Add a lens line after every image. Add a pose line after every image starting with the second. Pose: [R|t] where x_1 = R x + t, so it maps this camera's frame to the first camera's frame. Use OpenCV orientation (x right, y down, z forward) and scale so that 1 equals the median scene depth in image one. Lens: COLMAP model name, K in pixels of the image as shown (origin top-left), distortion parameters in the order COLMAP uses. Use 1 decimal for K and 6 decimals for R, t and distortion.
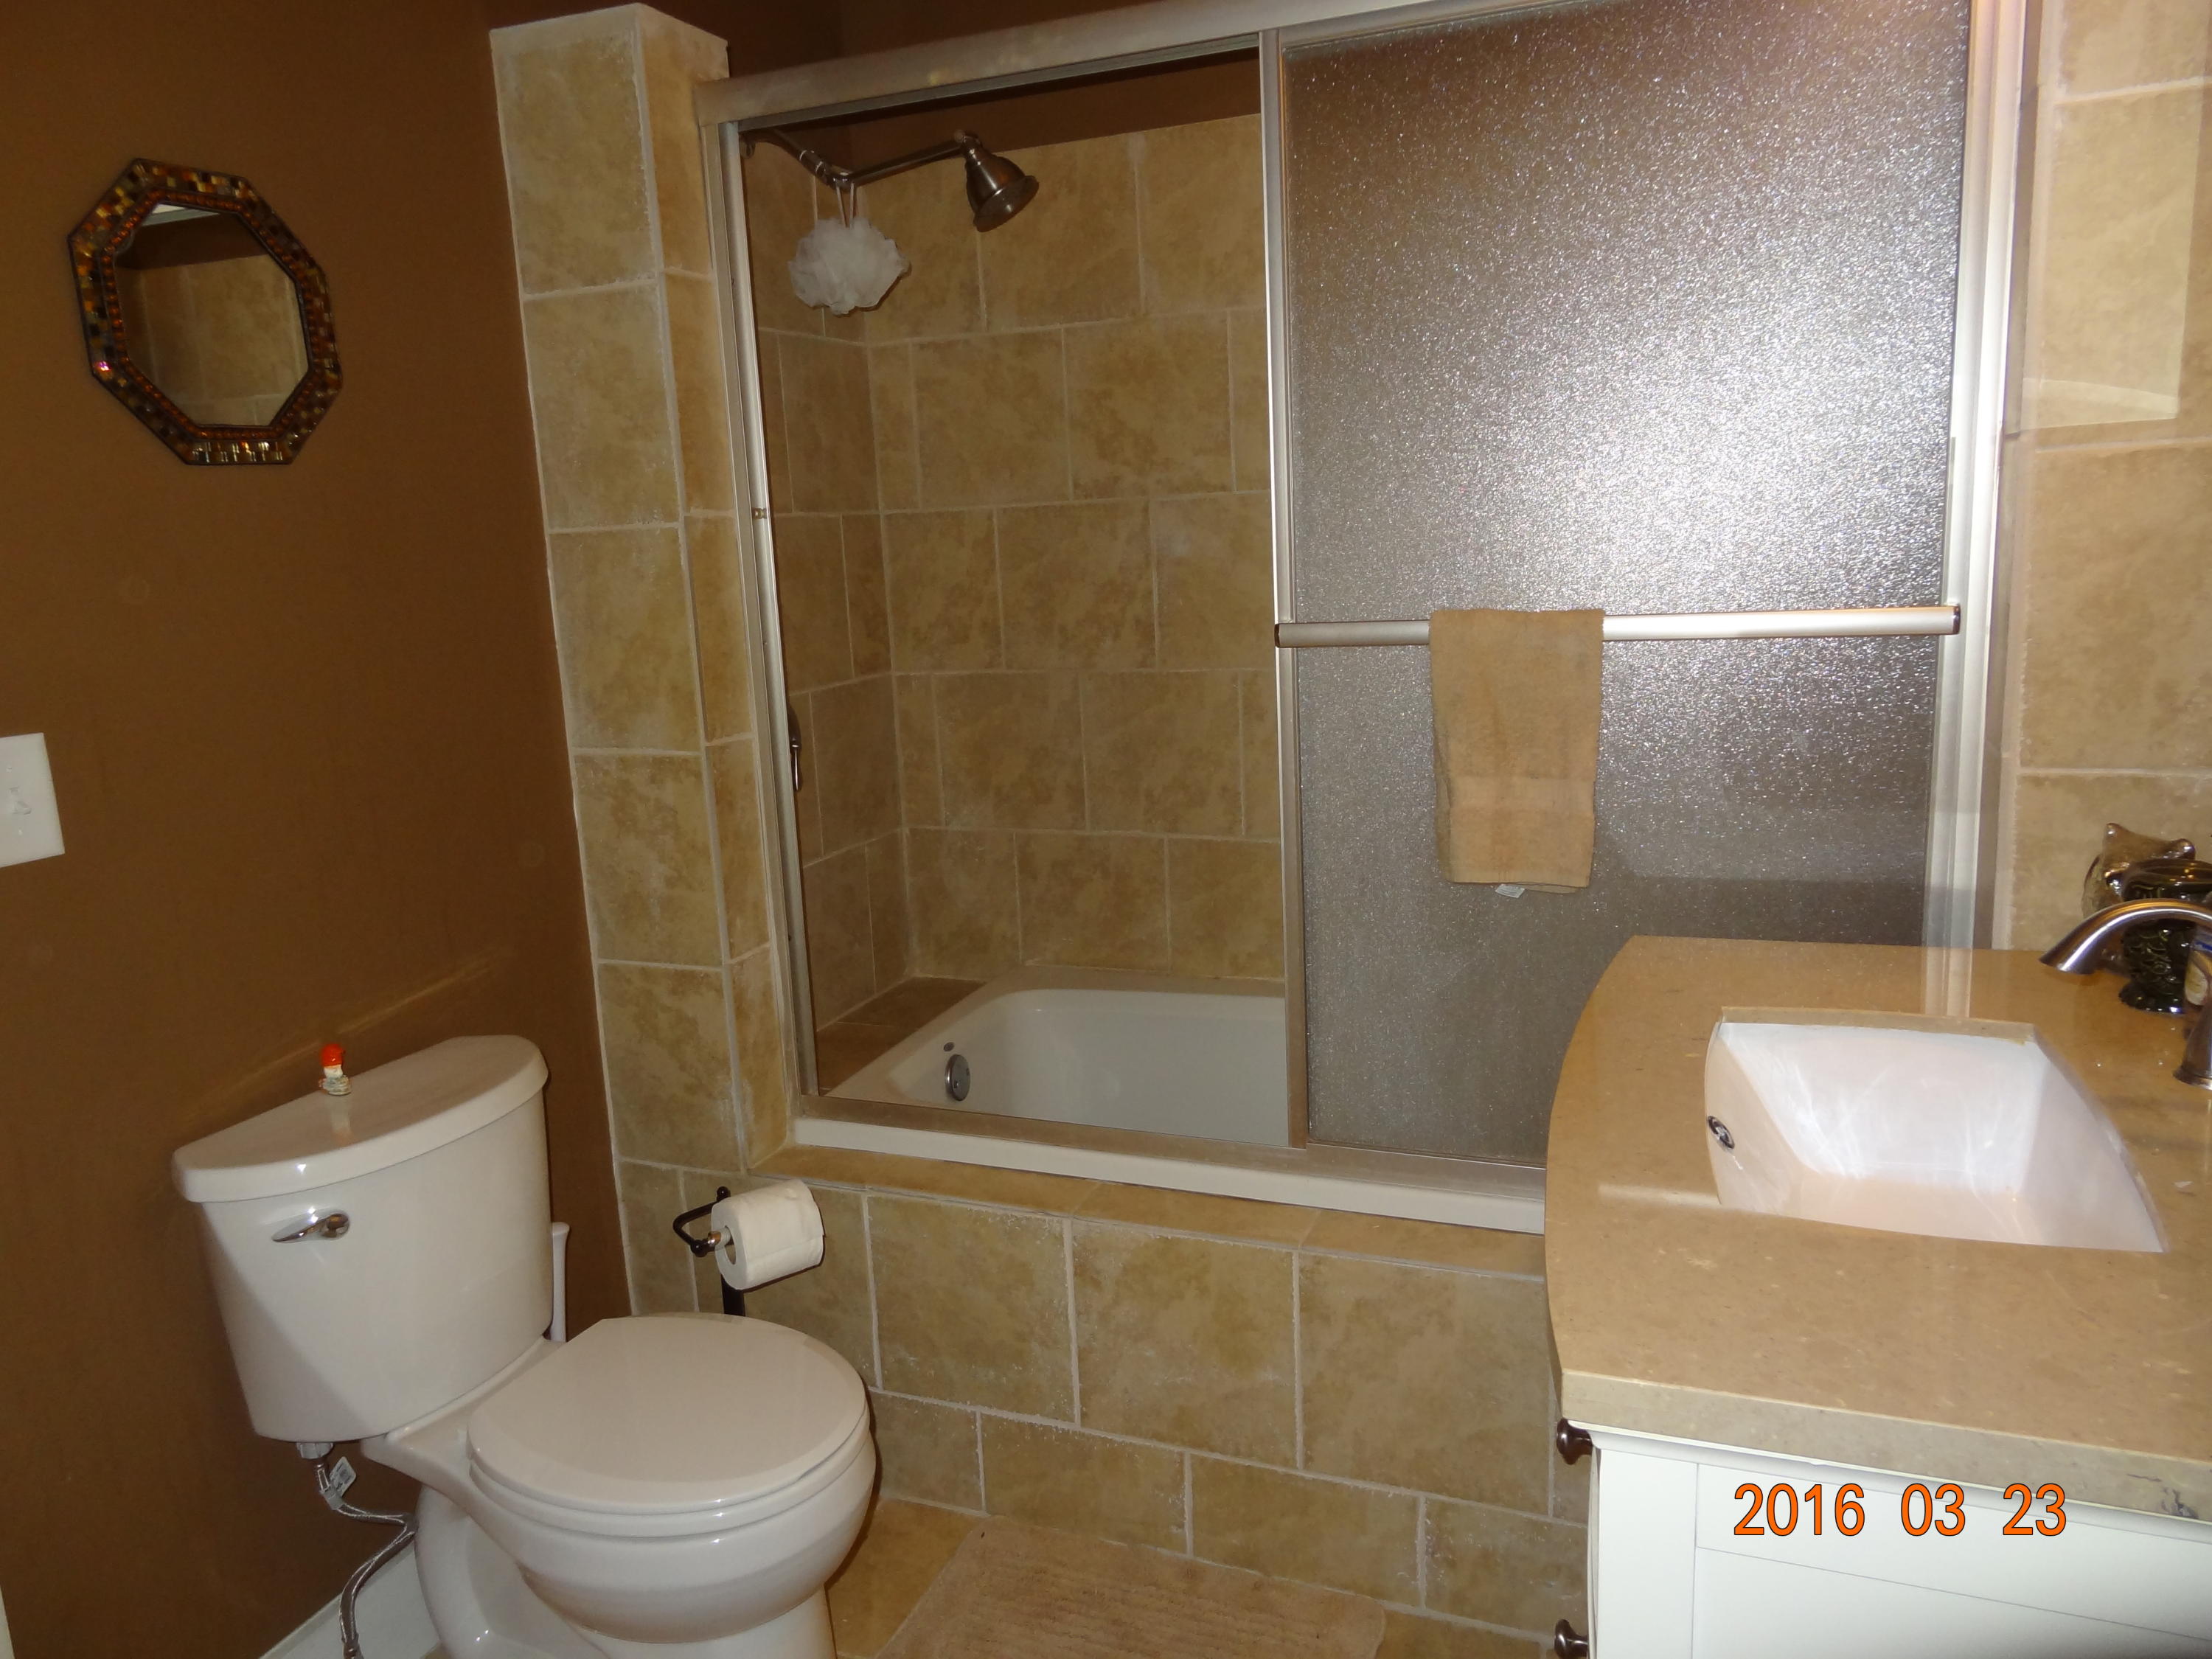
lens RADIAL K [[1564.1, 0, 1082.8], [0, 1564.1, 822.5], [0, 0, 1]] dist [0.002165, 0.004991]
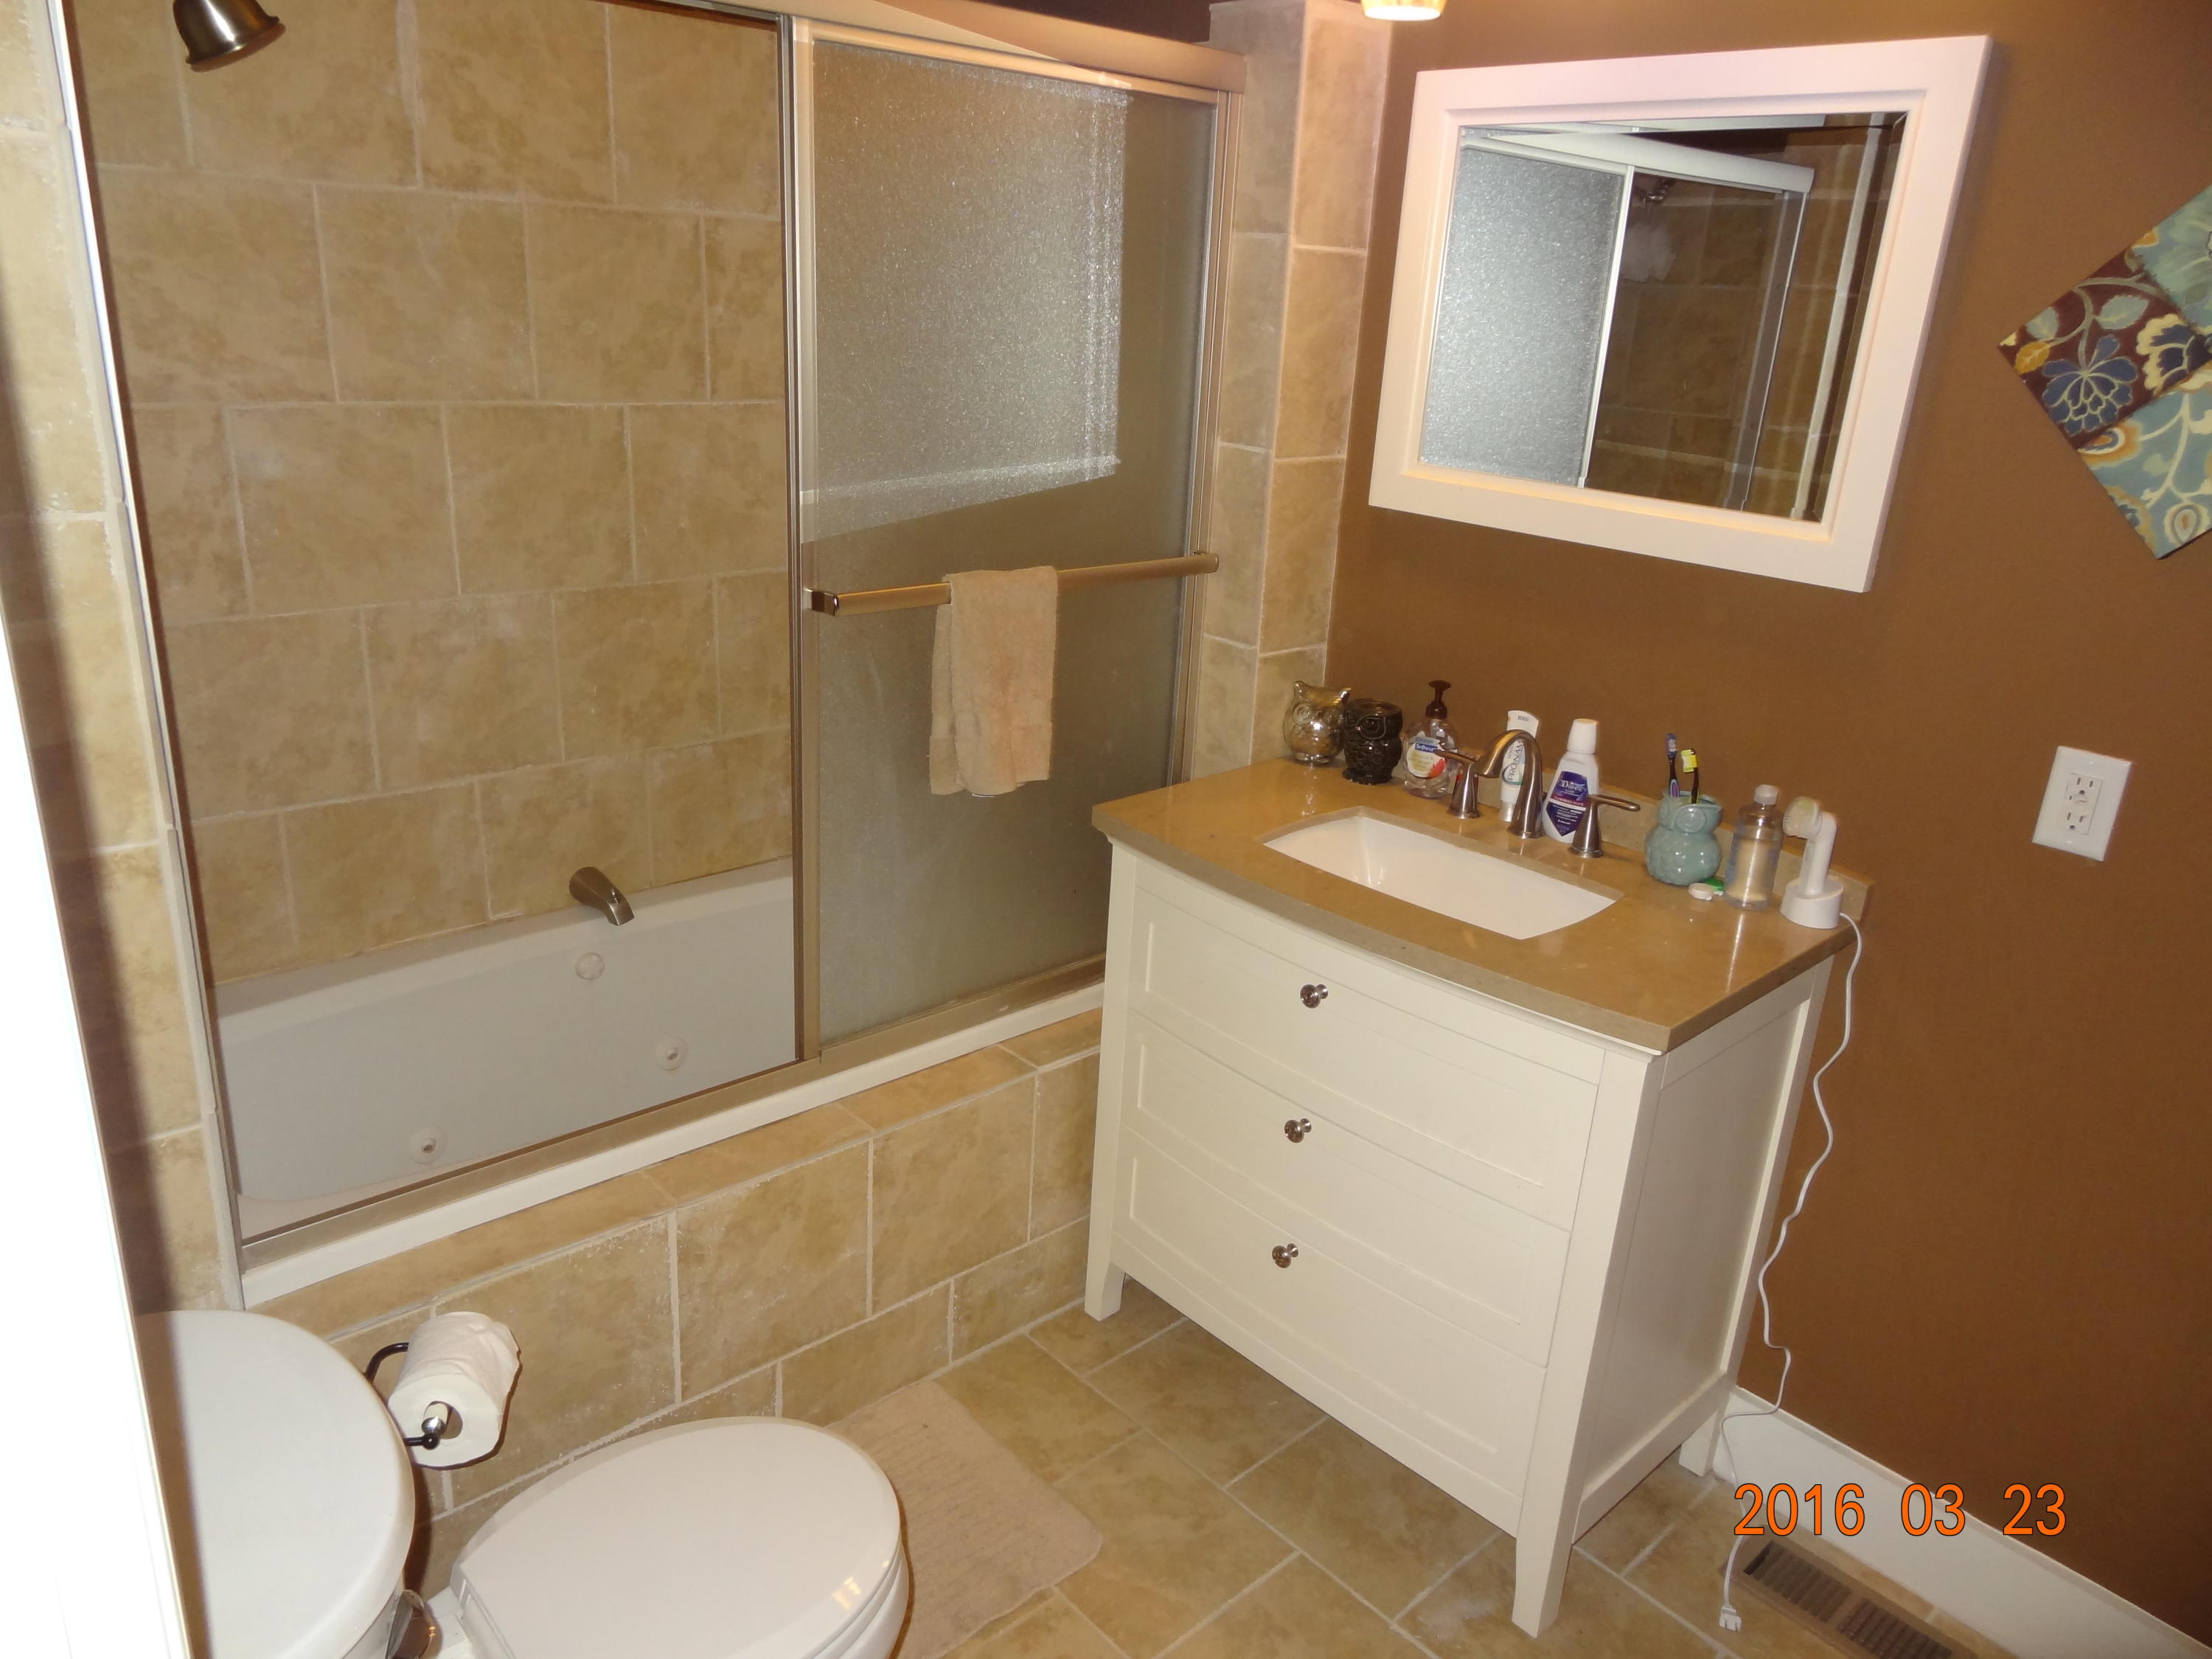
lens RADIAL K [[1548.2, 0, 1099.9], [0, 1548.2, 826.5], [0, 0, 1]] dist [-0.006423, 0.009186]
pose [[0.427969, -0.229495, 0.874171, -0.670998], [0.099563, 0.973309, 0.206778, -0.152759], [-0.898293, -0.001460, 0.439395, 0.322679]]
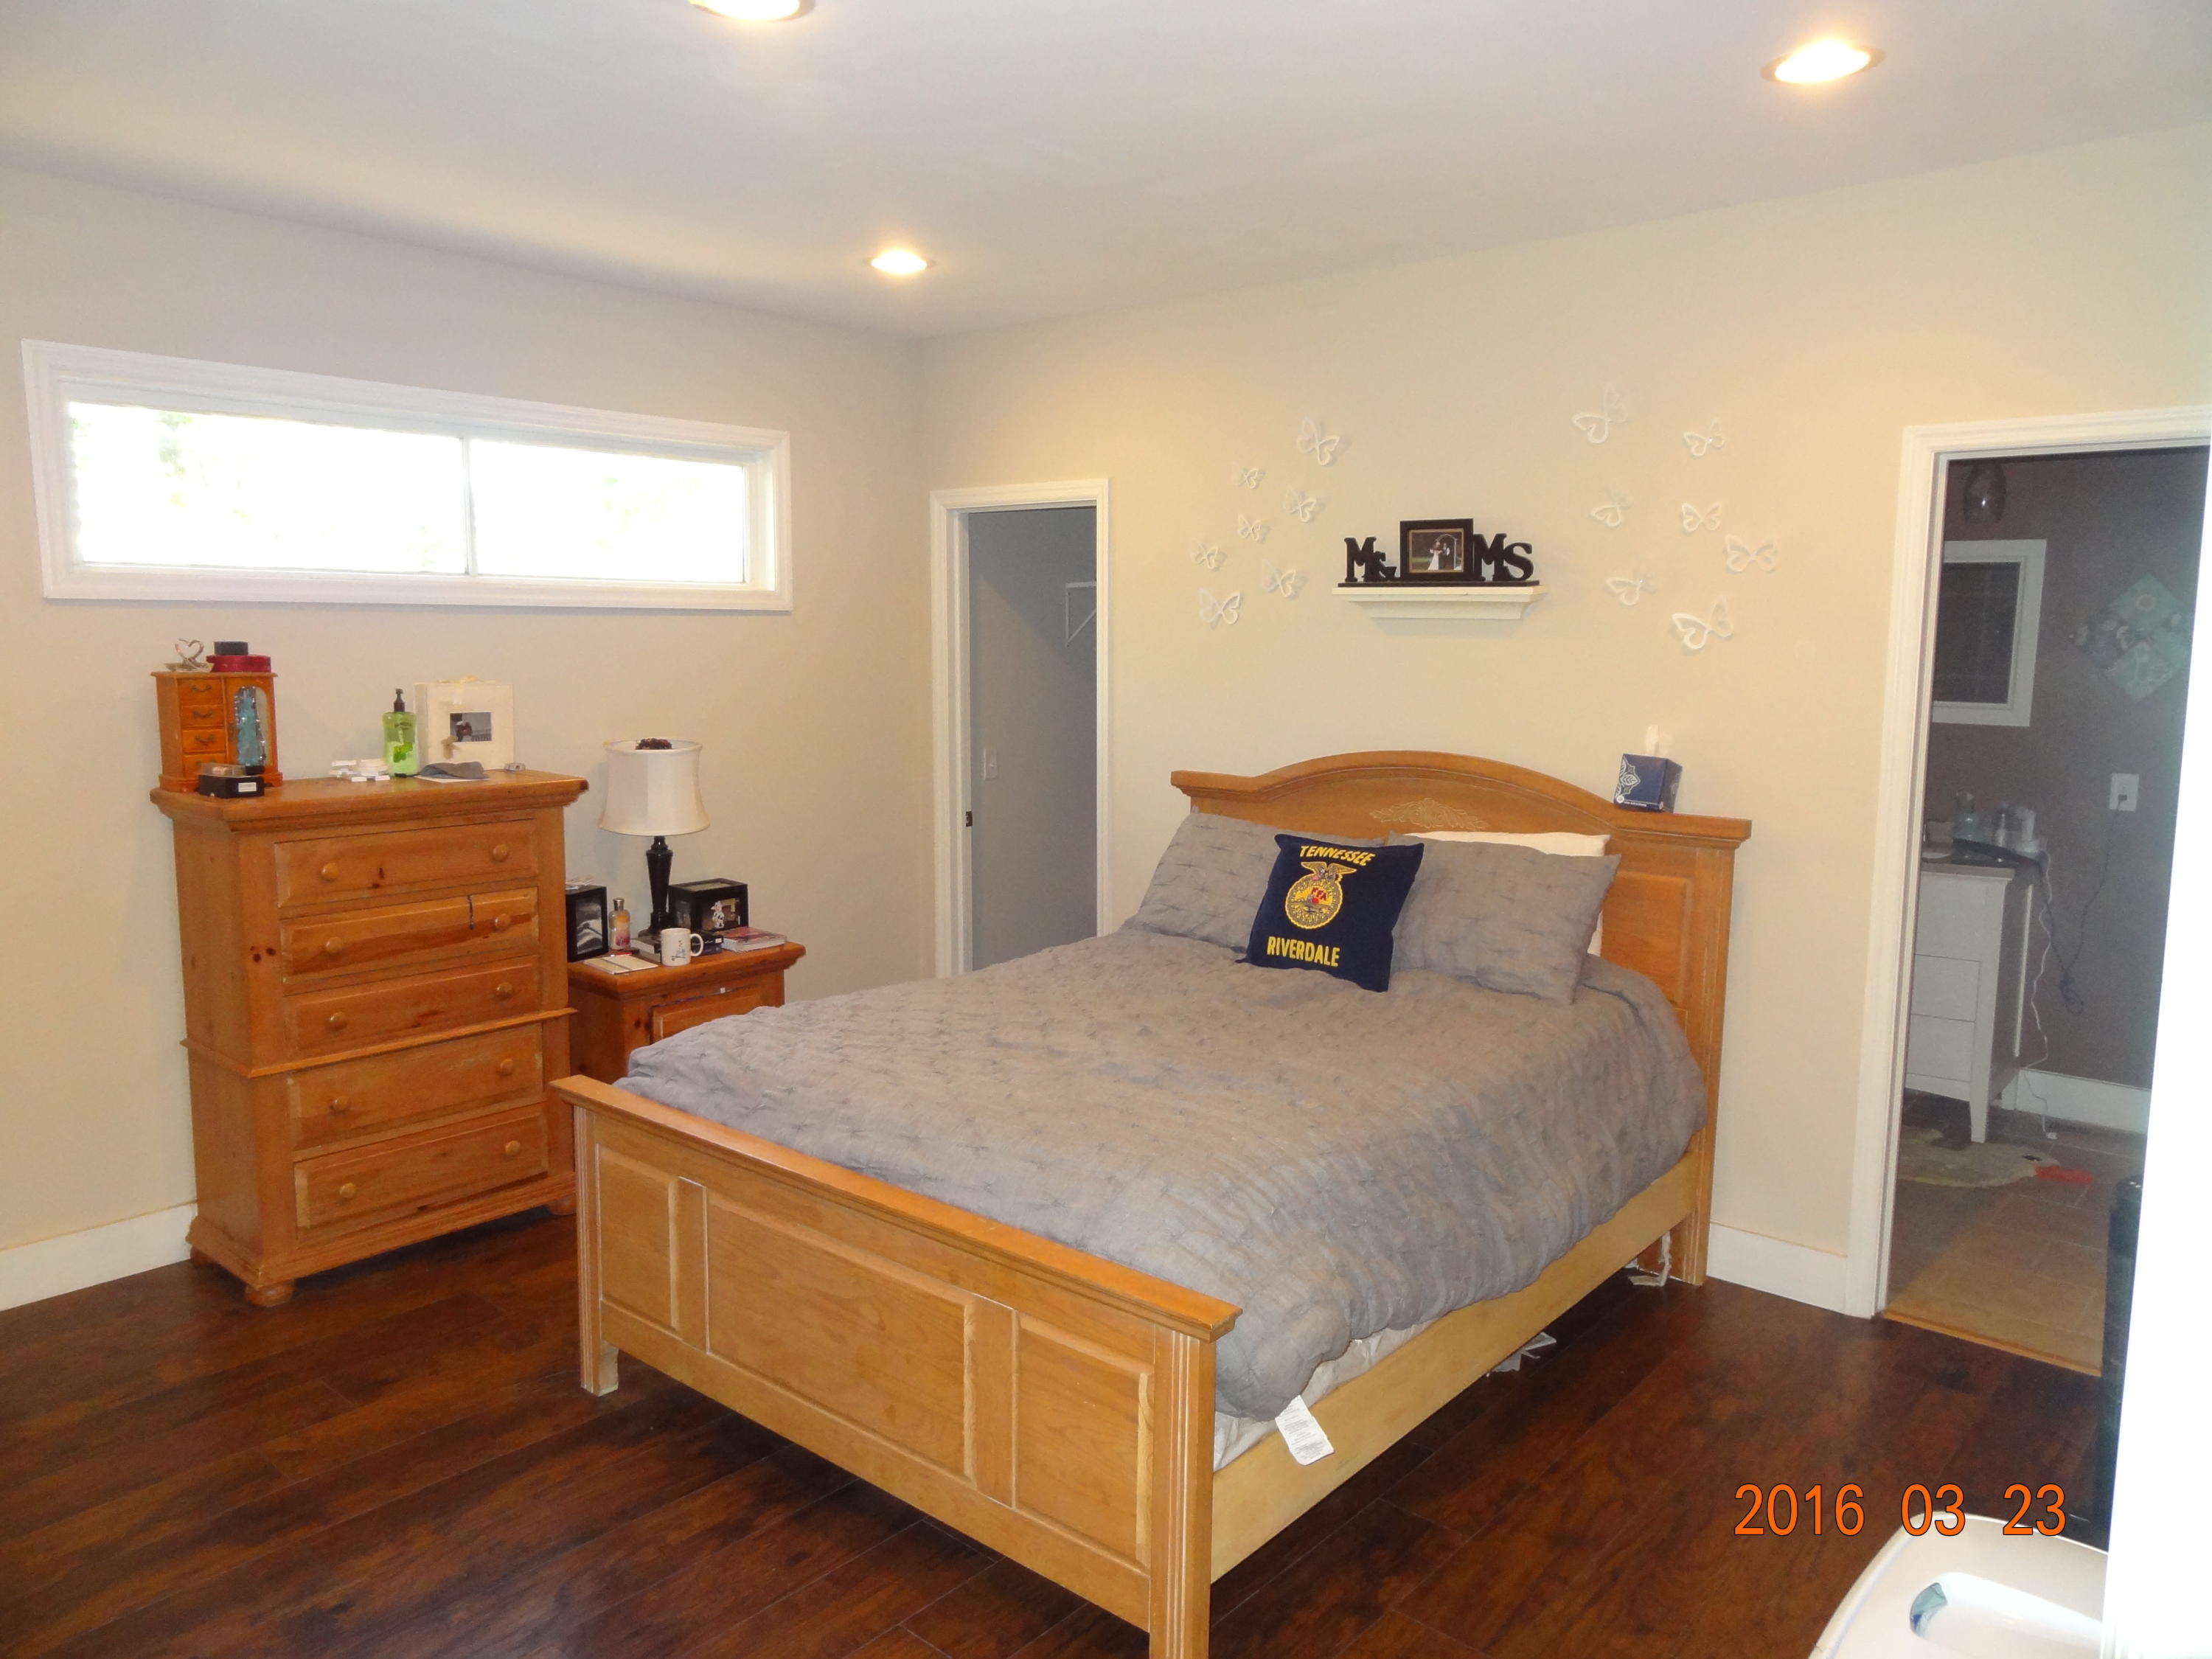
lens RADIAL K [[1557.5, 0, 1106.0], [0, 1557.5, 829.5], [0, 0, 1]] dist [0.000697, 0.003672]
pose [[0.319162, -0.057107, 0.945978, -2.483211], [0.150891, 0.988512, 0.008766, -0.136548], [-0.935611, 0.139941, 0.324112, 0.913793]]
